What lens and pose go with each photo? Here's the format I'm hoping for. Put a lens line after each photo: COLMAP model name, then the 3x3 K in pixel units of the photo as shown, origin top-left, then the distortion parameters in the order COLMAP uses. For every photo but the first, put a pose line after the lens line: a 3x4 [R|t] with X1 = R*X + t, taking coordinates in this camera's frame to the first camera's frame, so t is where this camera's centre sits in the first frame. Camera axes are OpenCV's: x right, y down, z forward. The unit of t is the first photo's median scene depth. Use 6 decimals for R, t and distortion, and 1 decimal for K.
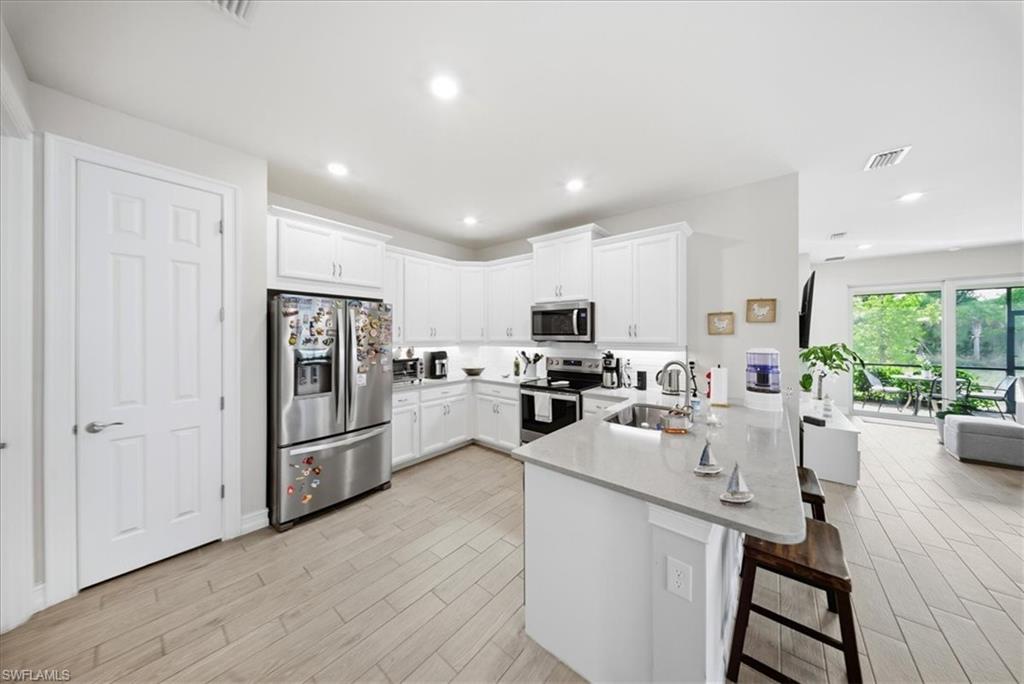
lens RADIAL K [[316.0, 0, 511.6], [0, 316.0, 336.5], [0, 0, 1]] dist [-0.009243, -0.000140]
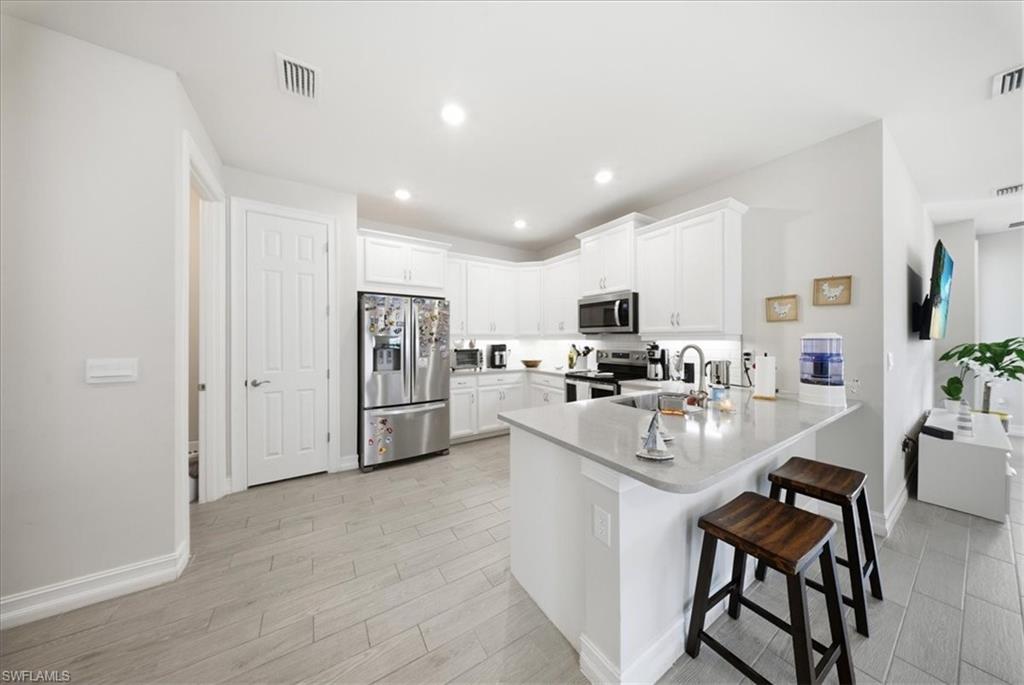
lens RADIAL K [[307.1, 0, 512.0], [0, 307.1, 342.5], [0, 0, 1]] dist [-0.010087, -0.000059]
pose [[0.952869, 0.003291, -0.303364, 0.199249], [-0.001458, 0.999979, 0.006268, 0.047024], [0.303379, -0.005530, 0.952854, -0.035871]]
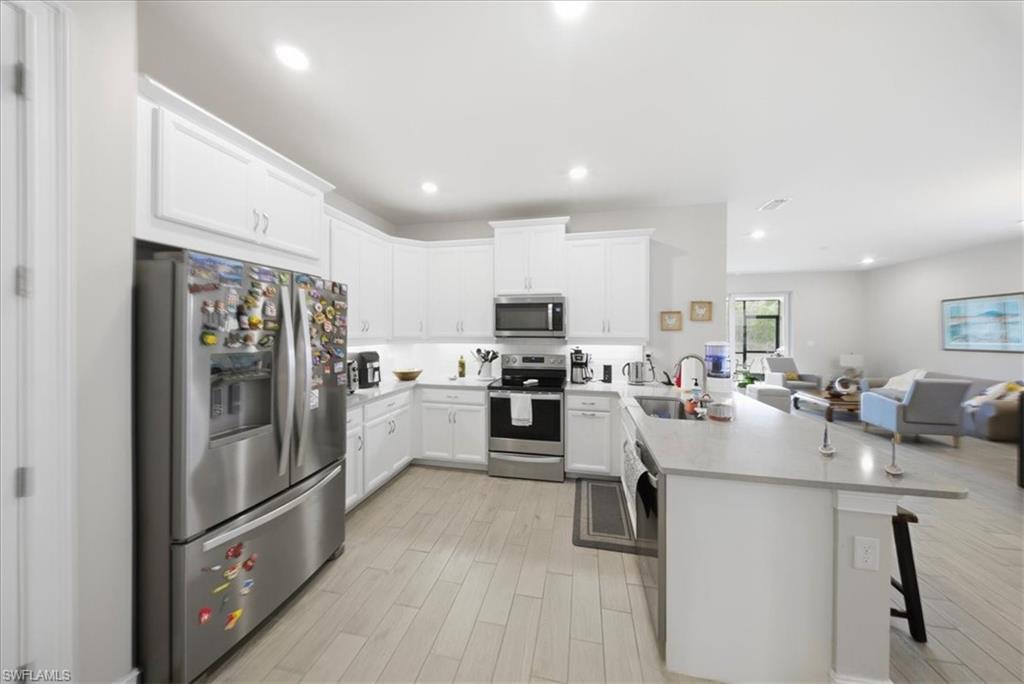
lens RADIAL K [[320.4, 0, 515.9], [0, 320.4, 331.8], [0, 0, 1]] dist [-0.008972, -0.000027]
pose [[0.885842, 0.000877, 0.463987, -0.377868], [-0.000464, 0.999999, -0.001003, 0.000807], [-0.463988, 0.000673, 0.885841, 0.212339]]
